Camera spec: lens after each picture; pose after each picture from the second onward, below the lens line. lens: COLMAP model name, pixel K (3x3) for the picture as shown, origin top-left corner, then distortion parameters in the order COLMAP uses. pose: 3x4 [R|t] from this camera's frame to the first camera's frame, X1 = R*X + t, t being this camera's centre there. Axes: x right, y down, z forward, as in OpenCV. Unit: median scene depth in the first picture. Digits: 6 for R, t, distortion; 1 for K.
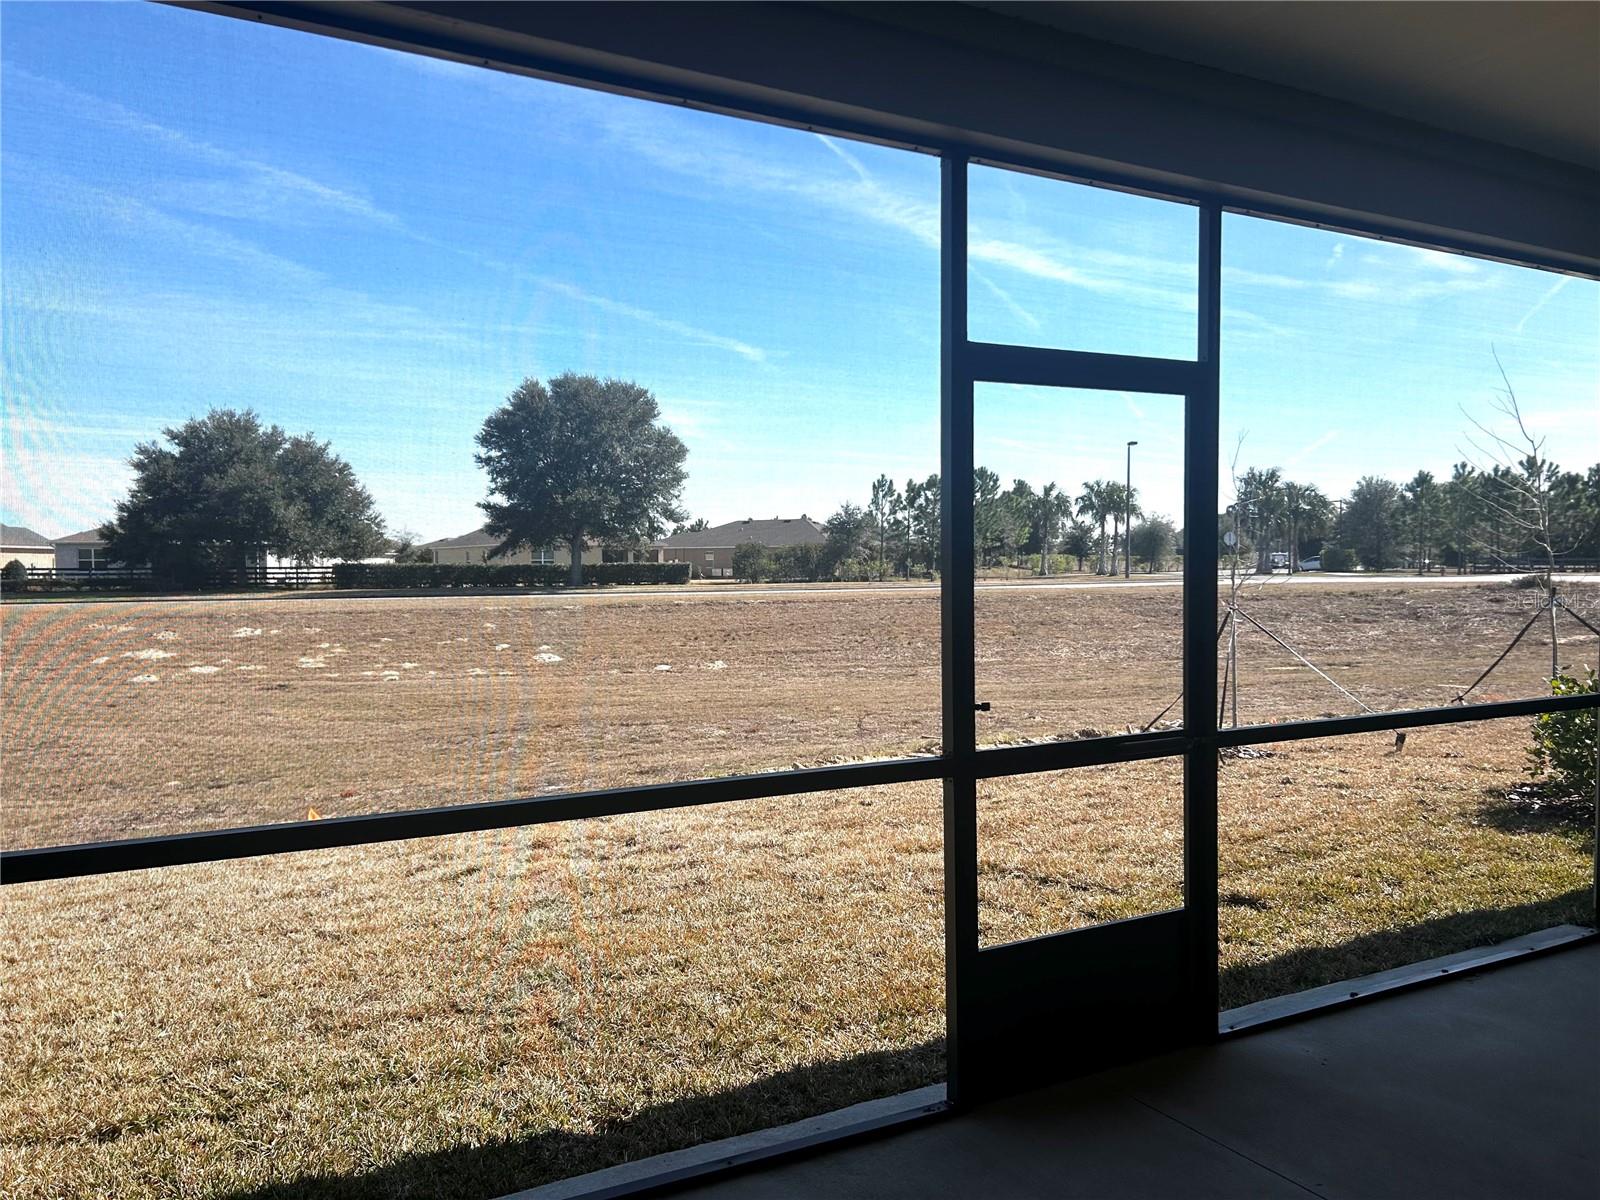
lens RADIAL K [[1201.8, 0, 796.2], [0, 1201.8, 615.7], [0, 0, 1]] dist [0.059213, -0.075658]
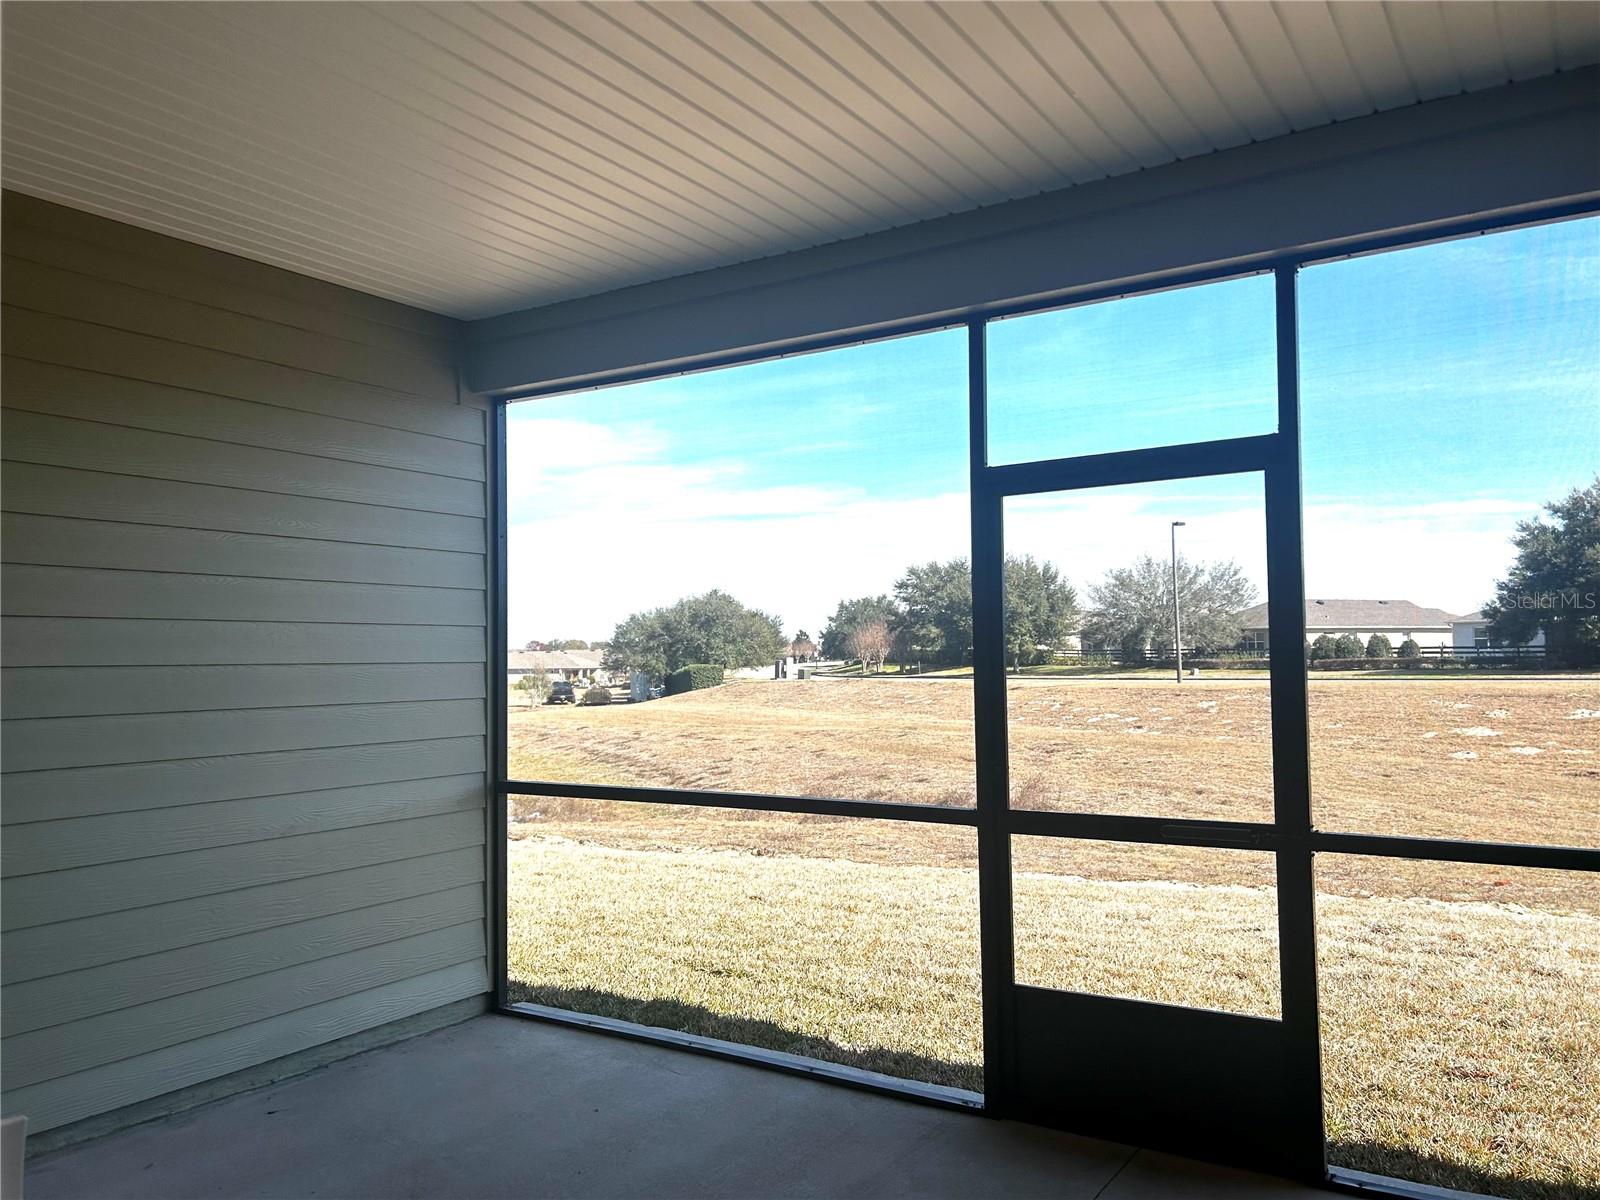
lens RADIAL K [[1206.7, 0, 822.5], [0, 1206.7, 606.3], [0, 0, 1]] dist [0.045784, -0.002023]
pose [[0.489156, -0.041243, -0.871221, 0.100076], [-0.020836, 0.998044, -0.058945, -0.001164], [0.871947, 0.046986, 0.487340, 0.023997]]
